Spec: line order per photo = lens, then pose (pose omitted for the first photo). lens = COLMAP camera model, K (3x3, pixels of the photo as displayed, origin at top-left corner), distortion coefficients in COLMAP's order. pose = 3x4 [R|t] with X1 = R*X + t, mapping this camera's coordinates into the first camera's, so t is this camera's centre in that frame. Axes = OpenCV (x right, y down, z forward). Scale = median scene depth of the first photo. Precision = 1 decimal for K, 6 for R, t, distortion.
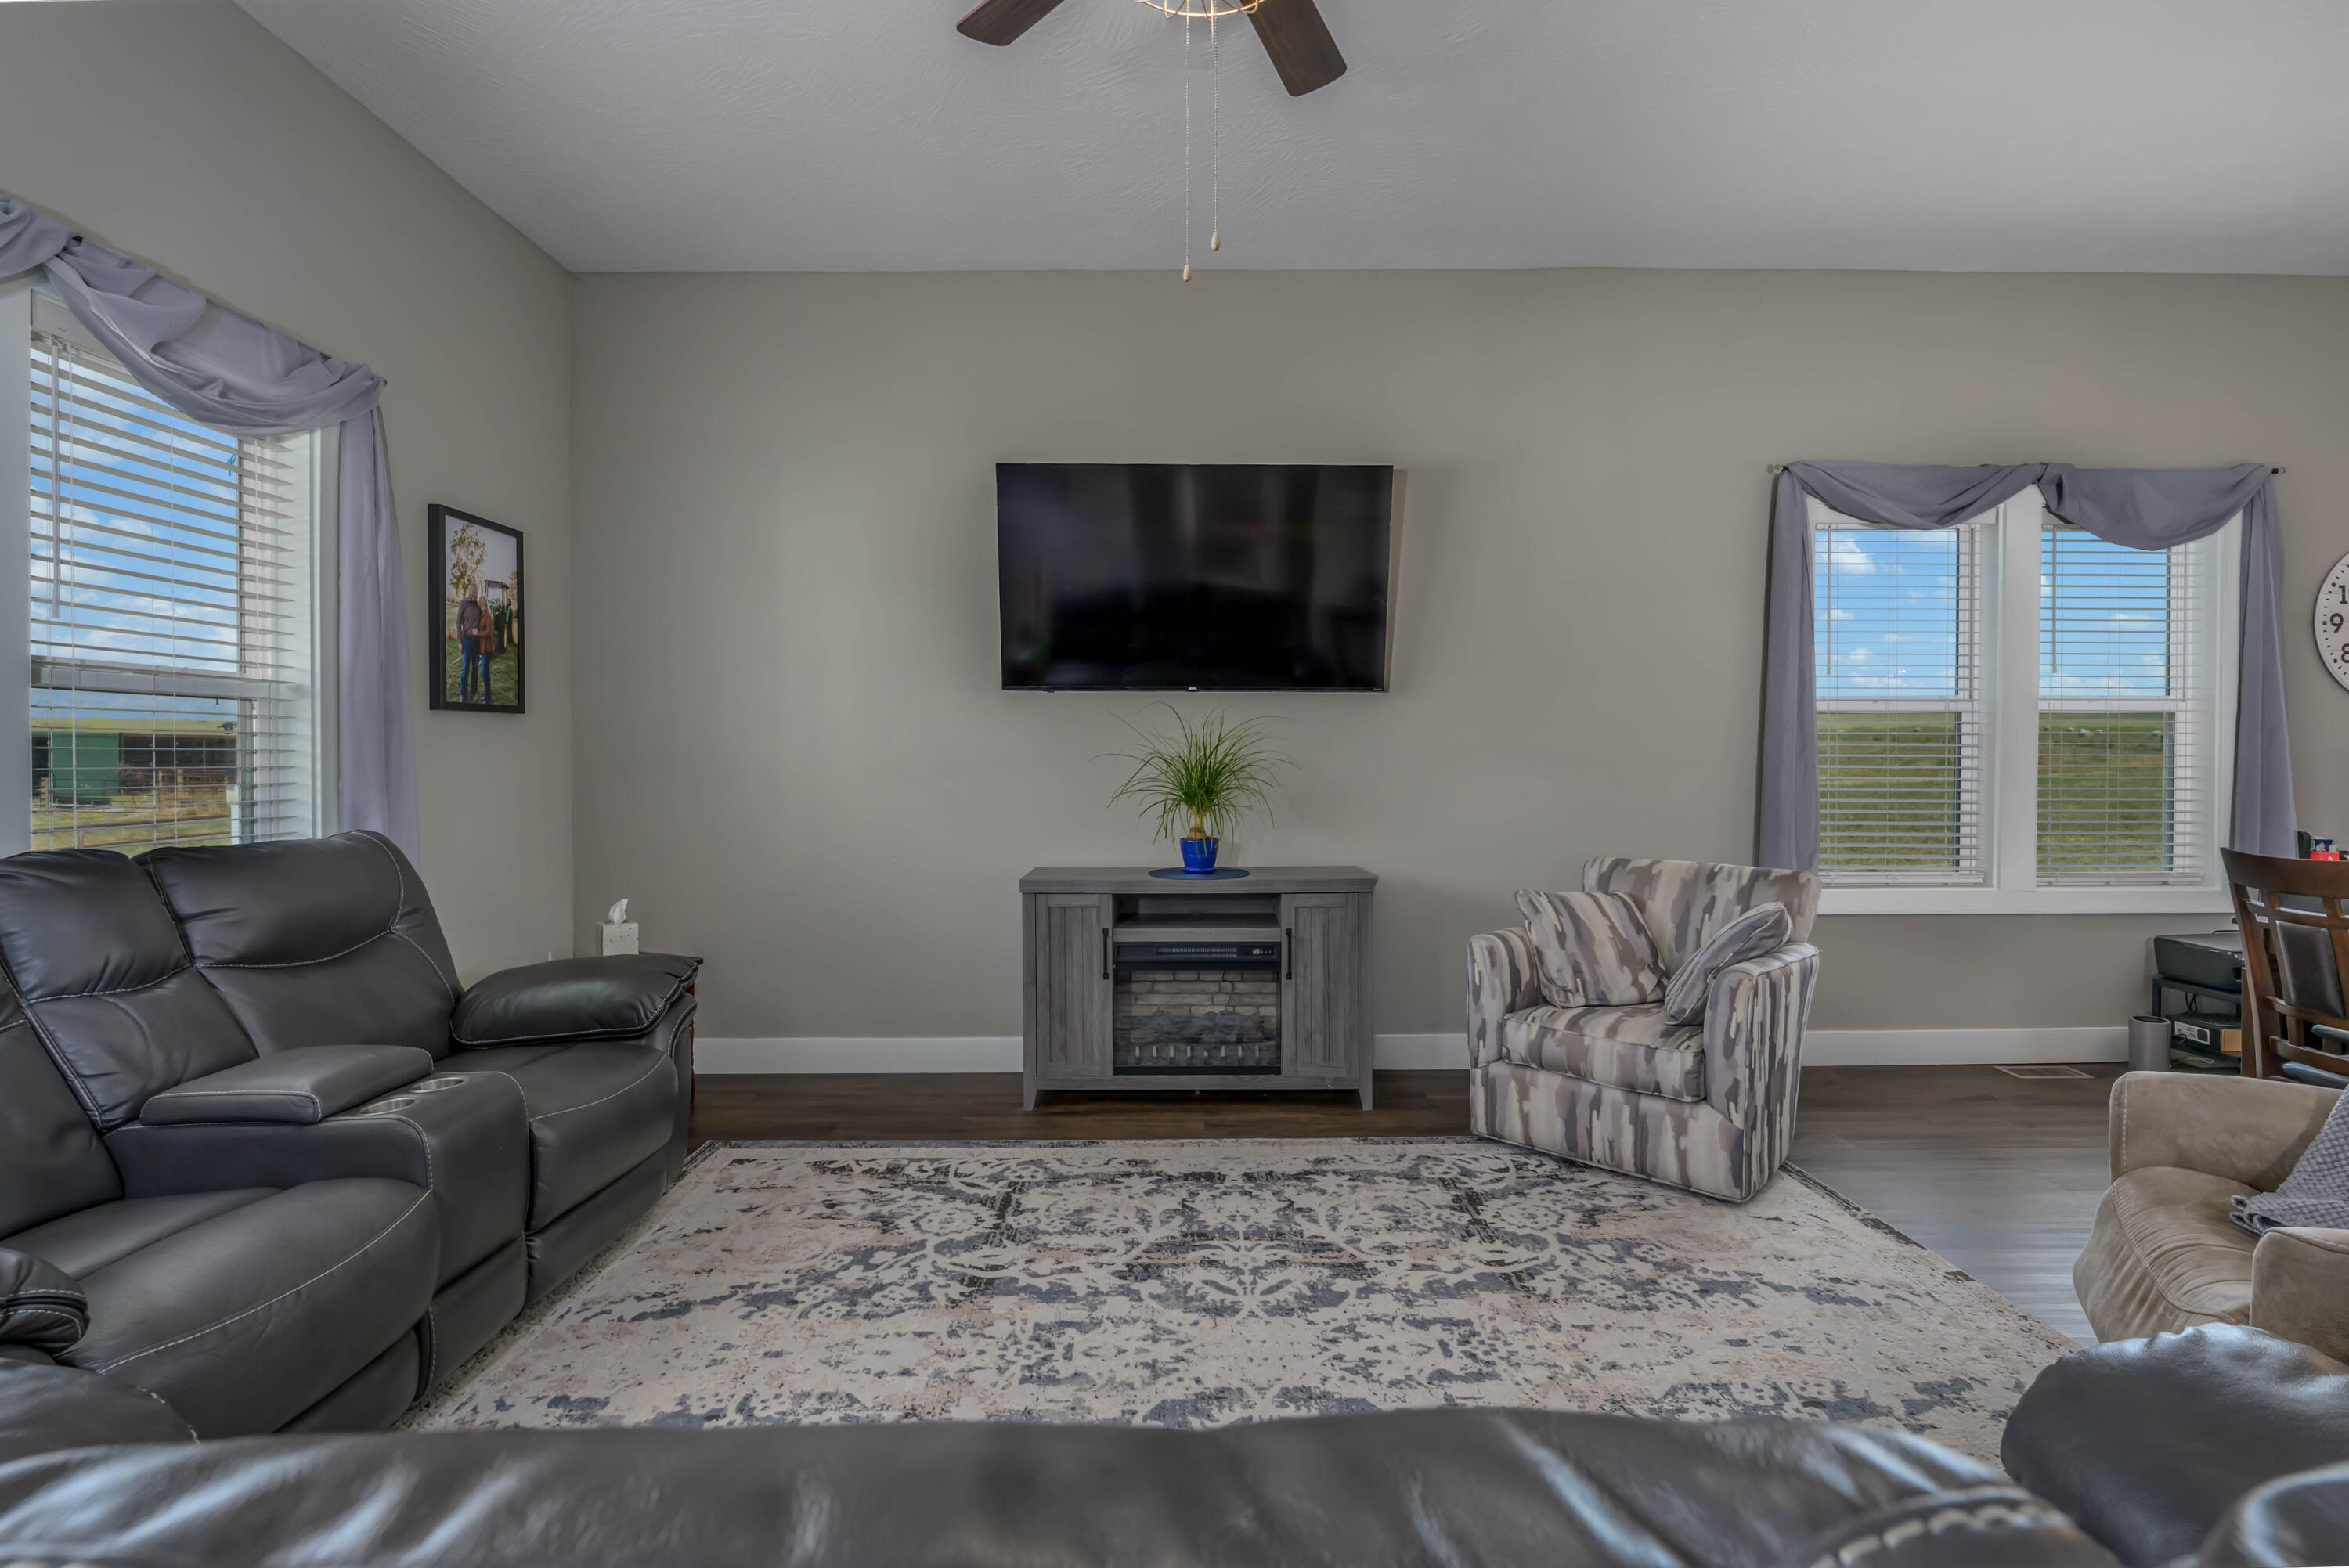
lens RADIAL K [[1065.2, 0, 1174.5], [0, 1065.2, 784.0], [0, 0, 1]] dist [-0.014659, 0.000538]
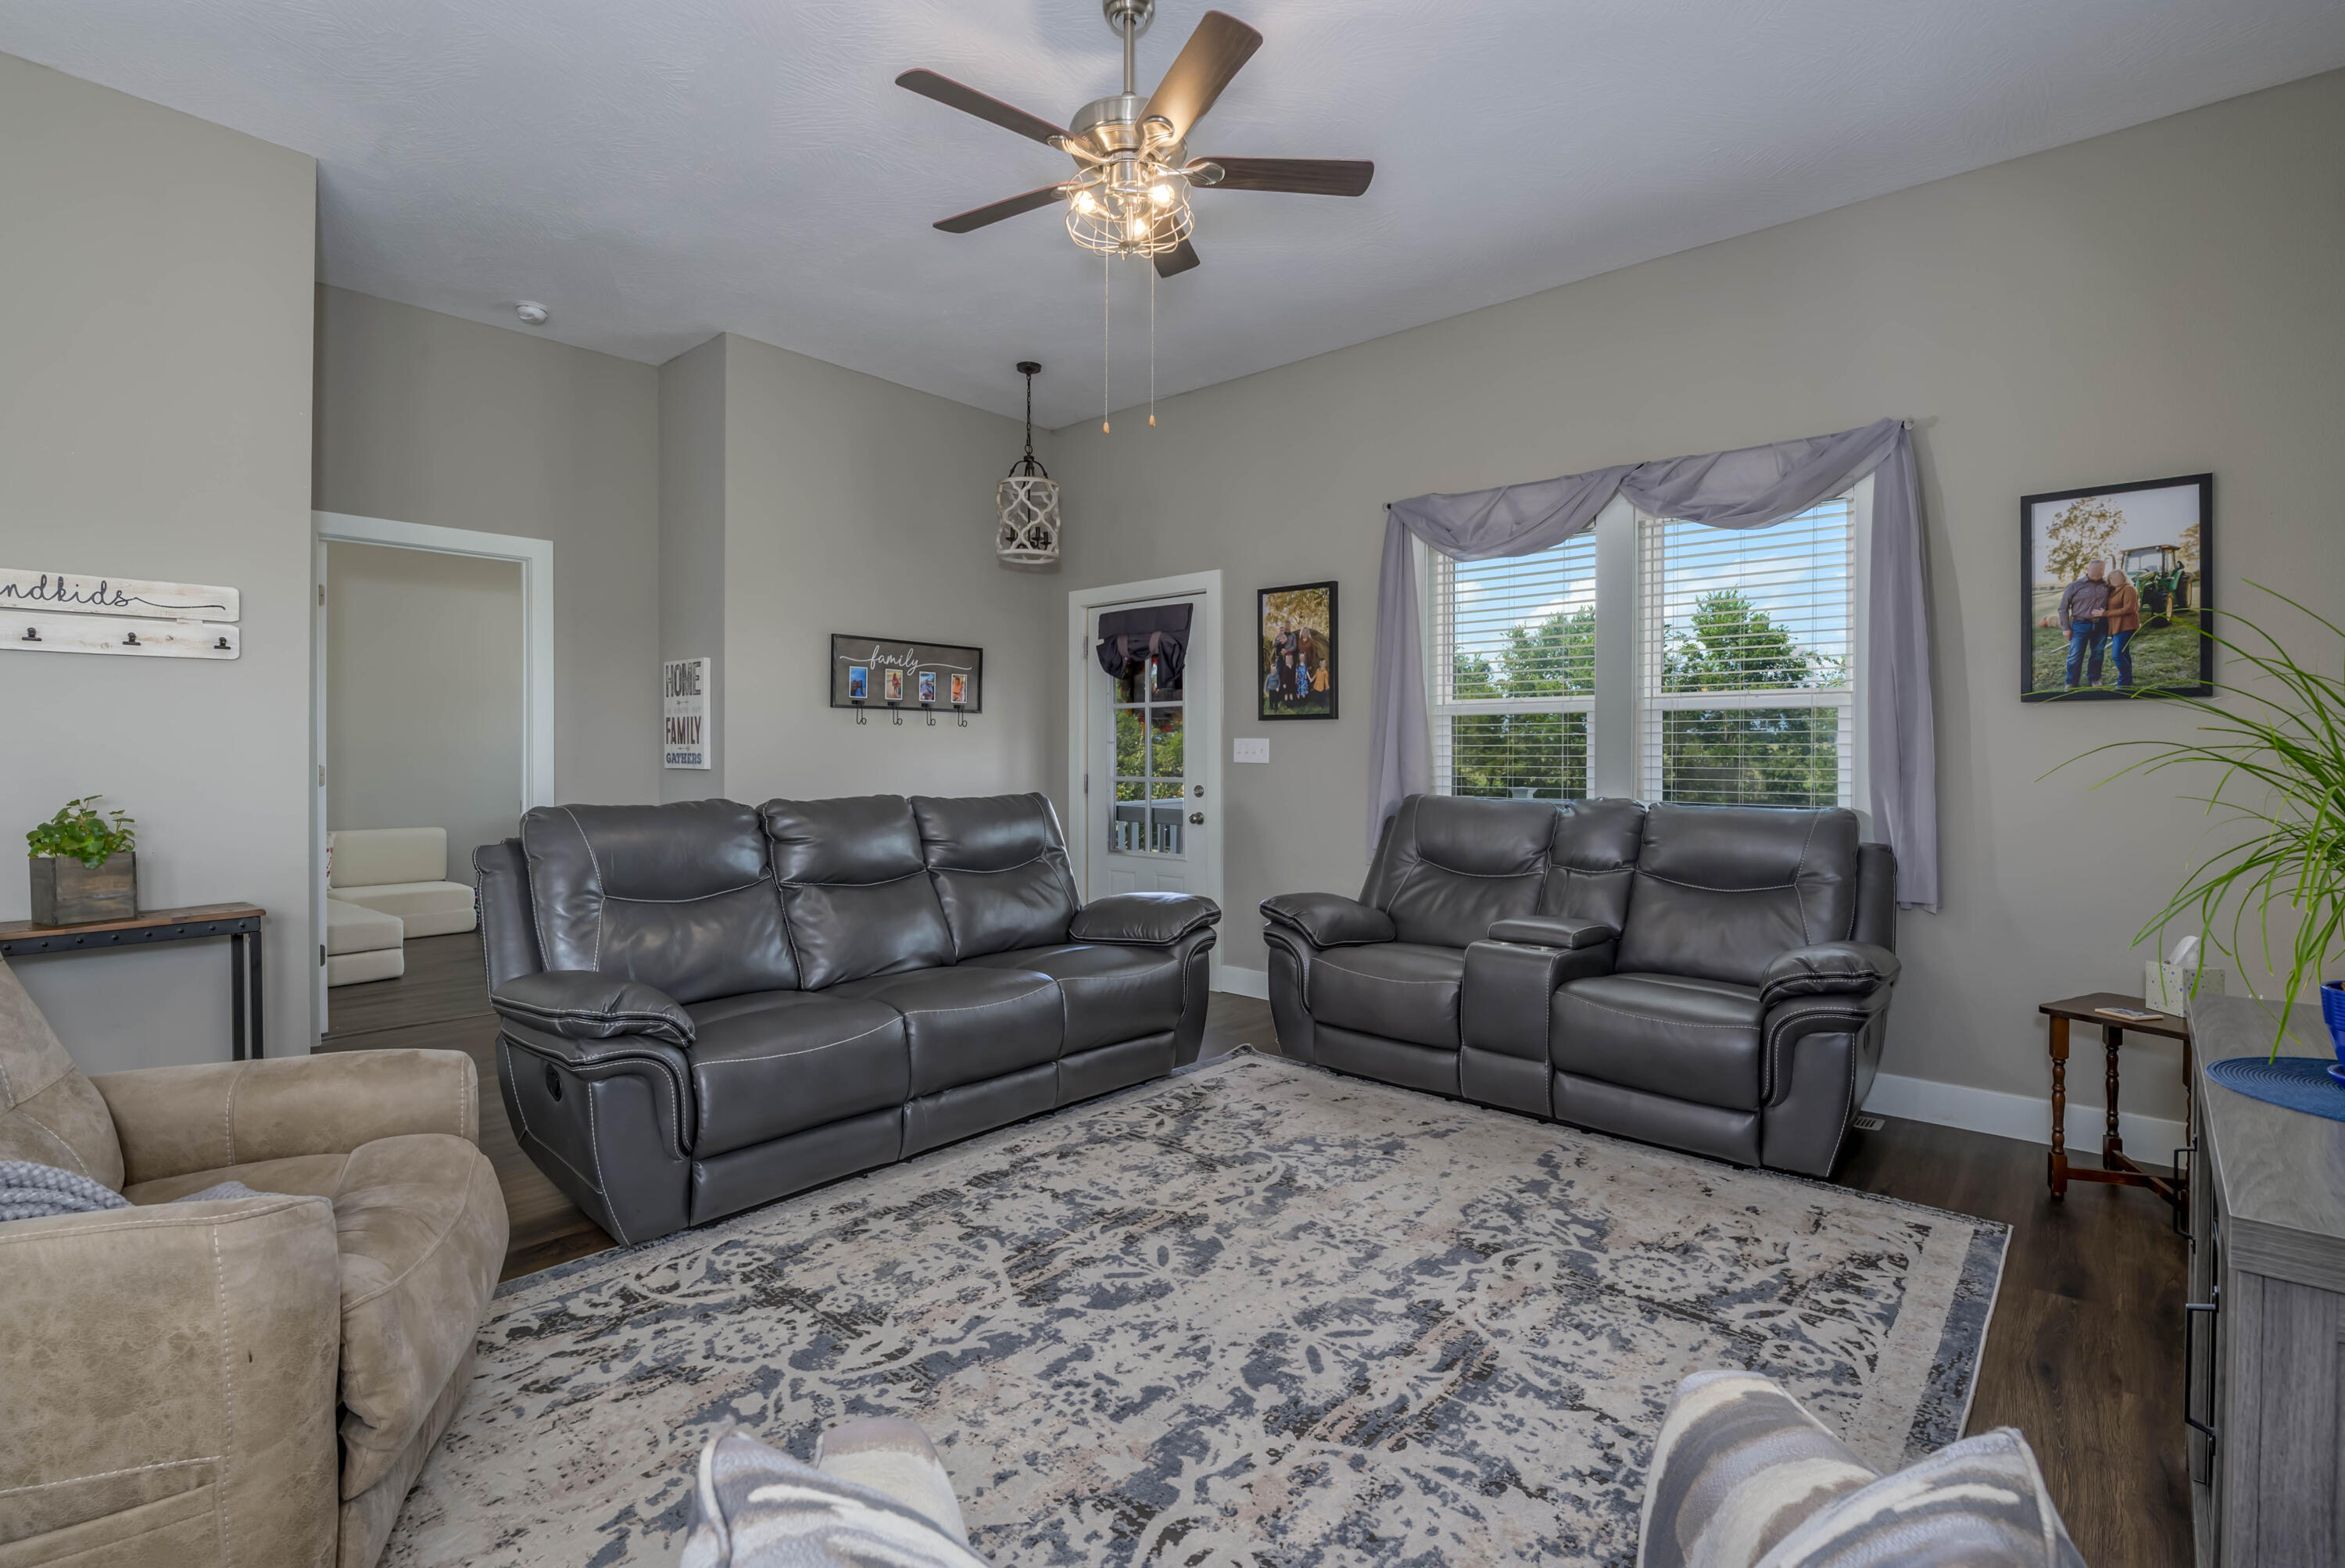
lens RADIAL K [[1073.1, 0, 1179.5], [0, 1073.1, 759.5], [0, 0, 1]] dist [-0.011471, 0.000301]
pose [[-0.654021, 0.005578, -0.756456, 0.634031], [-0.019306, 0.999524, 0.024062, -0.025970], [0.756230, 0.030341, -0.653602, 1.131783]]
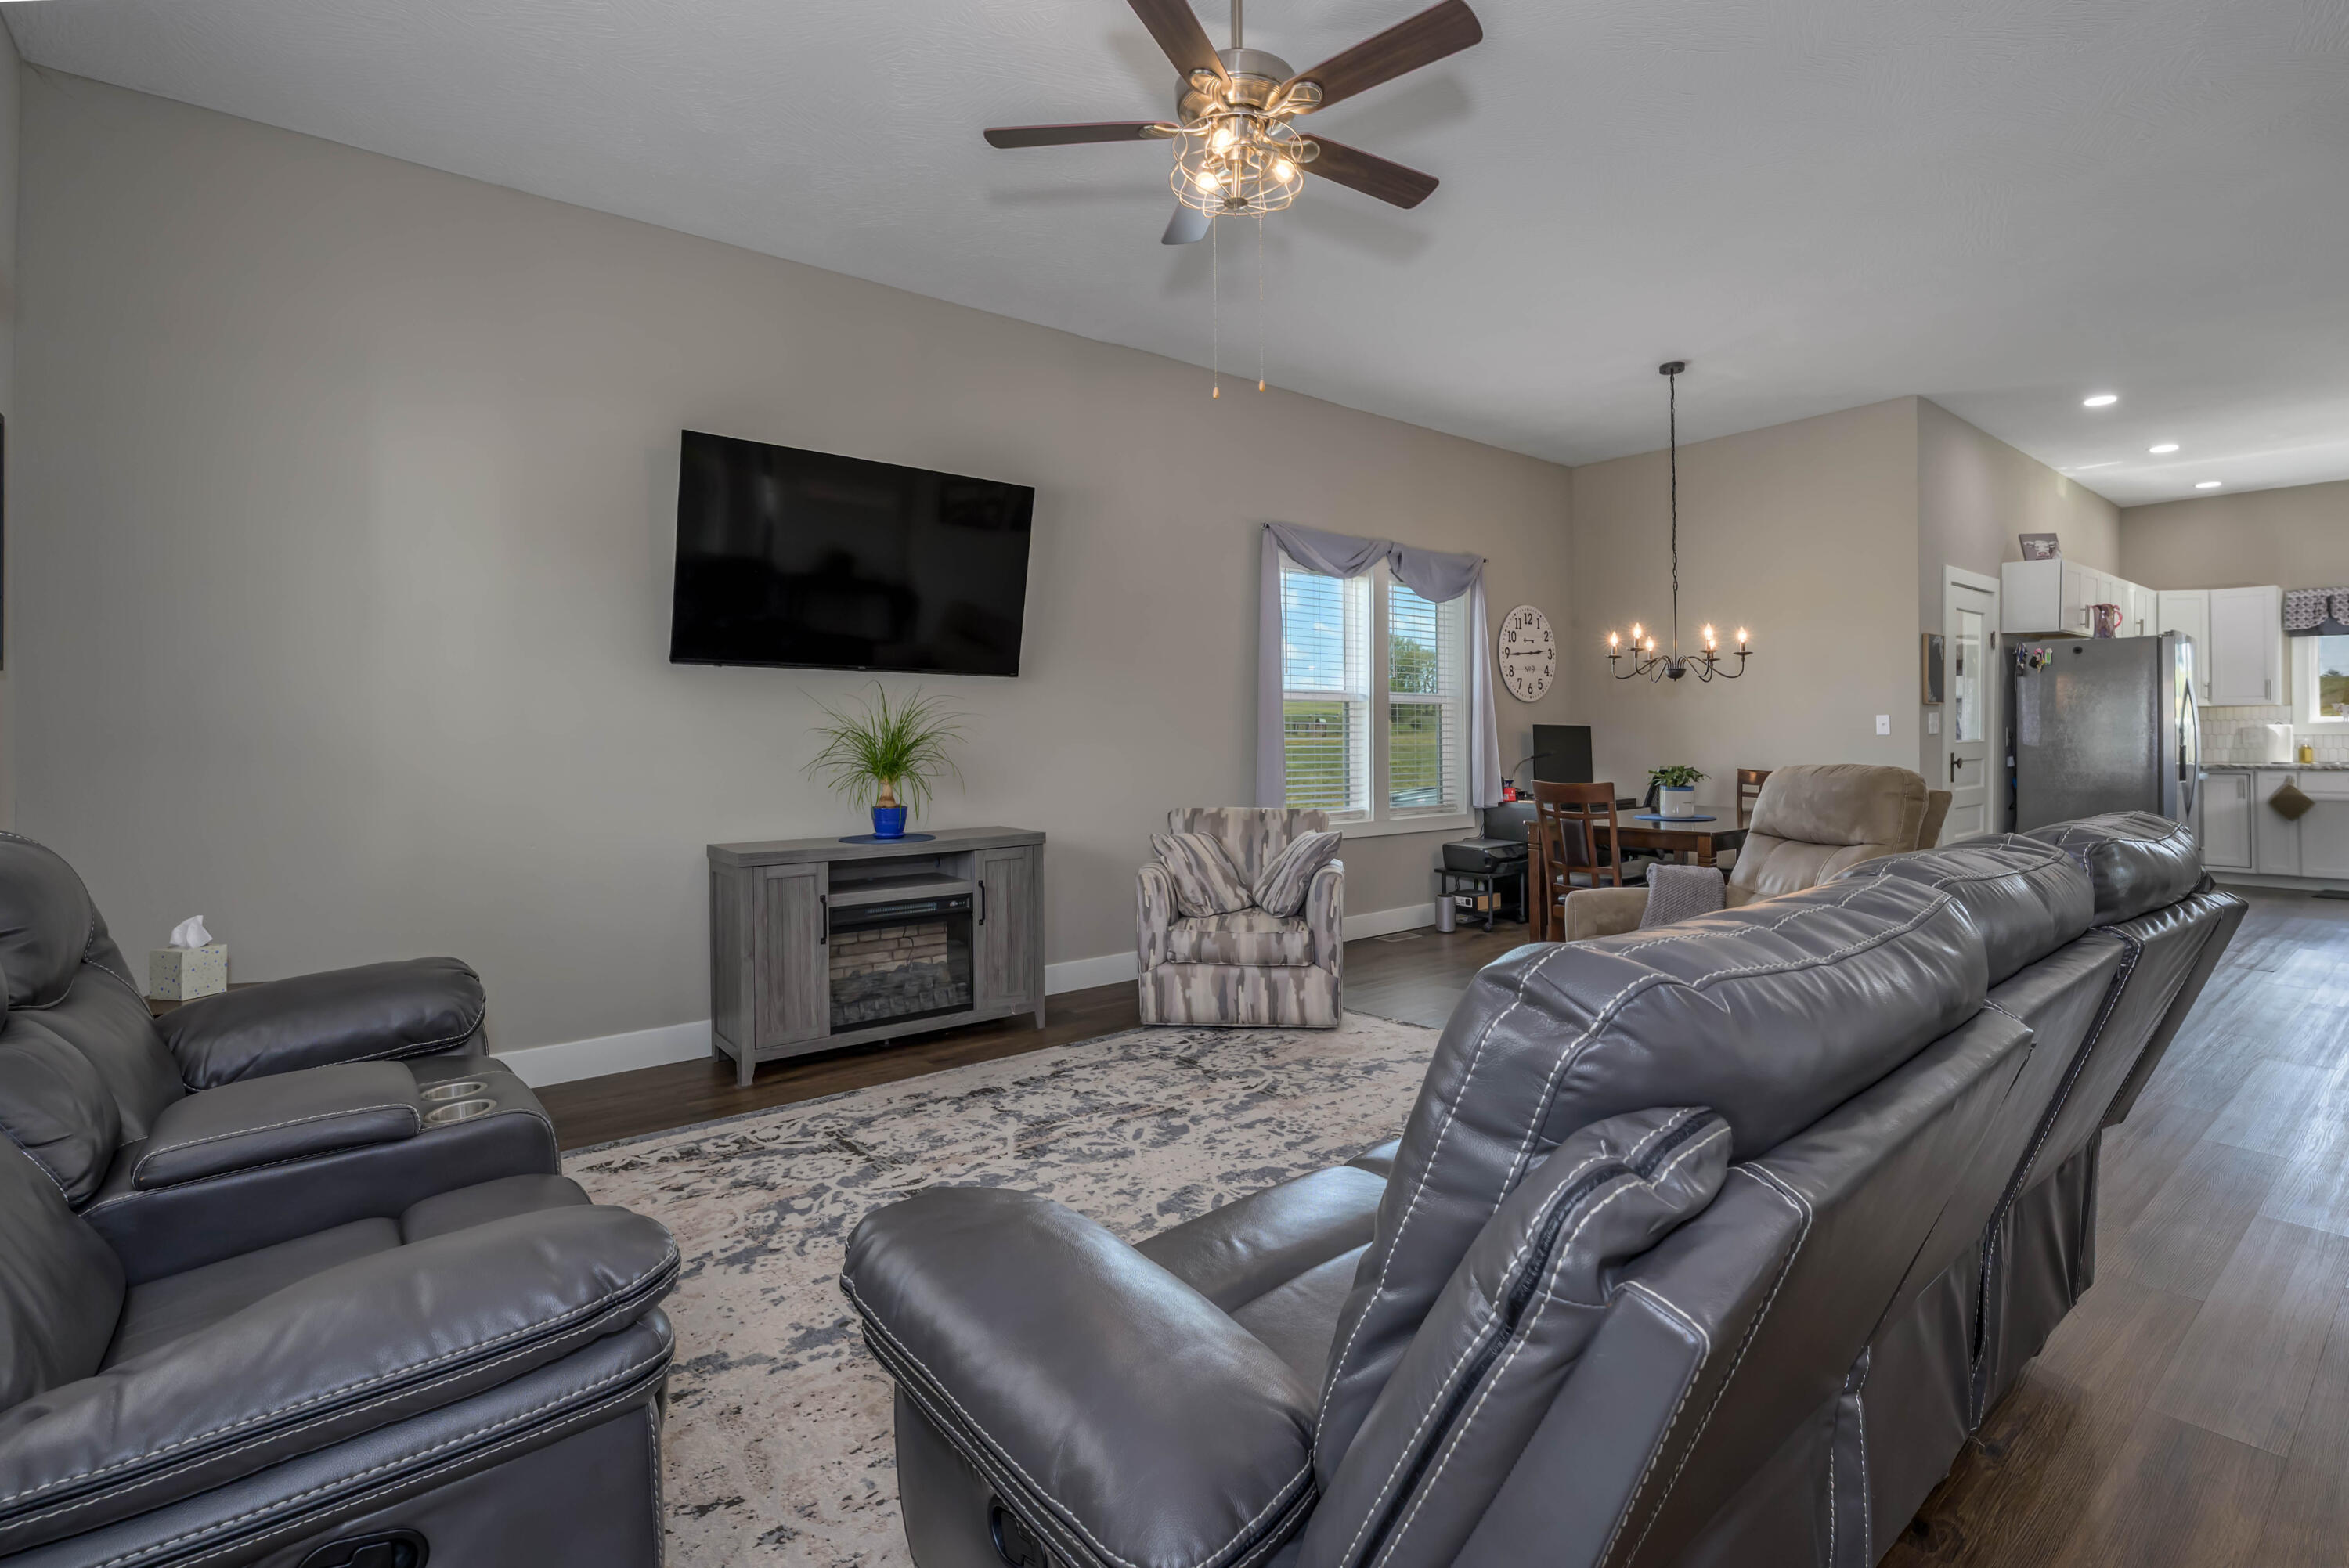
lens RADIAL K [[1102.9, 0, 1180.9], [0, 1102.9, 737.9], [0, 0, 1]] dist [-0.008823, 0.000262]
pose [[0.781965, -0.003134, 0.623315, -0.545408], [0.018678, 0.999656, -0.018406, 0.008721], [-0.623042, 0.026035, 0.781755, -0.083652]]
